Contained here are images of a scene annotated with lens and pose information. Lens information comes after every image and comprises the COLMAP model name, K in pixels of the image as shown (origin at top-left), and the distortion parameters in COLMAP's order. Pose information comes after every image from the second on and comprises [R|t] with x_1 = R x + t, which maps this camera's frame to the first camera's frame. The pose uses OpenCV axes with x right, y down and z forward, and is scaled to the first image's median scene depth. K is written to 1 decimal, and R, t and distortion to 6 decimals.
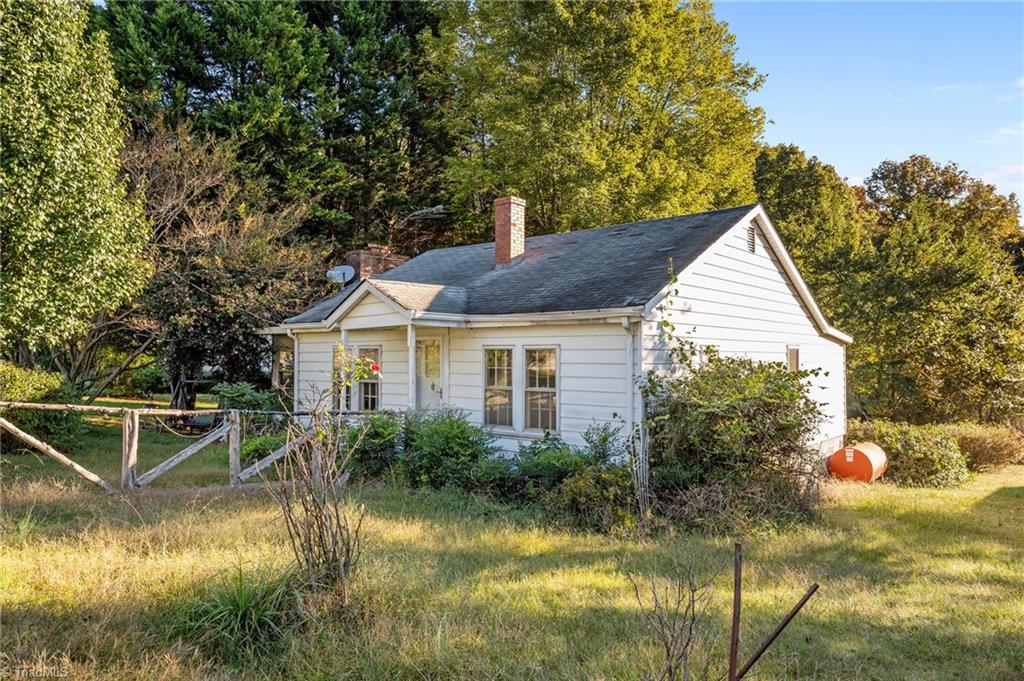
lens RADIAL K [[678.0, 0, 513.8], [0, 678.0, 340.7], [0, 0, 1]] dist [0.010216, -0.006524]
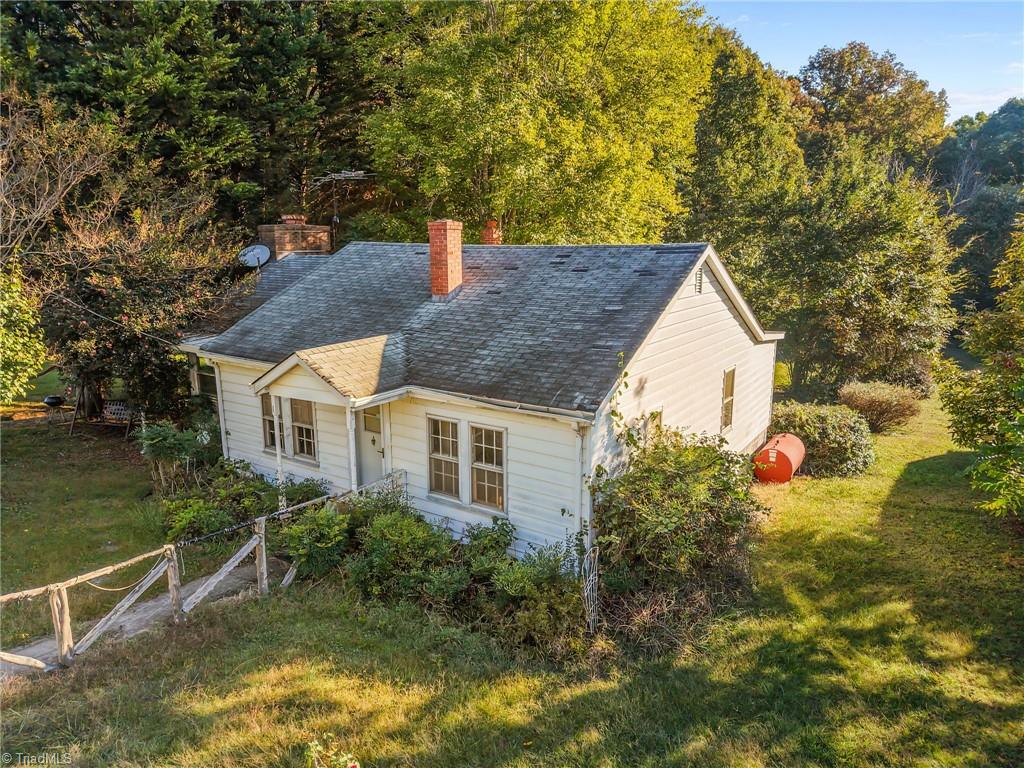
lens RADIAL K [[682.1, 0, 514.7], [0, 682.1, 386.3], [0, 0, 1]] dist [0.027890, -0.015257]
pose [[0.993685, -0.029605, 0.108234, -0.019374], [0.003734, 0.972757, 0.231798, -0.212777], [-0.112148, -0.229930, 0.966724, 0.045625]]
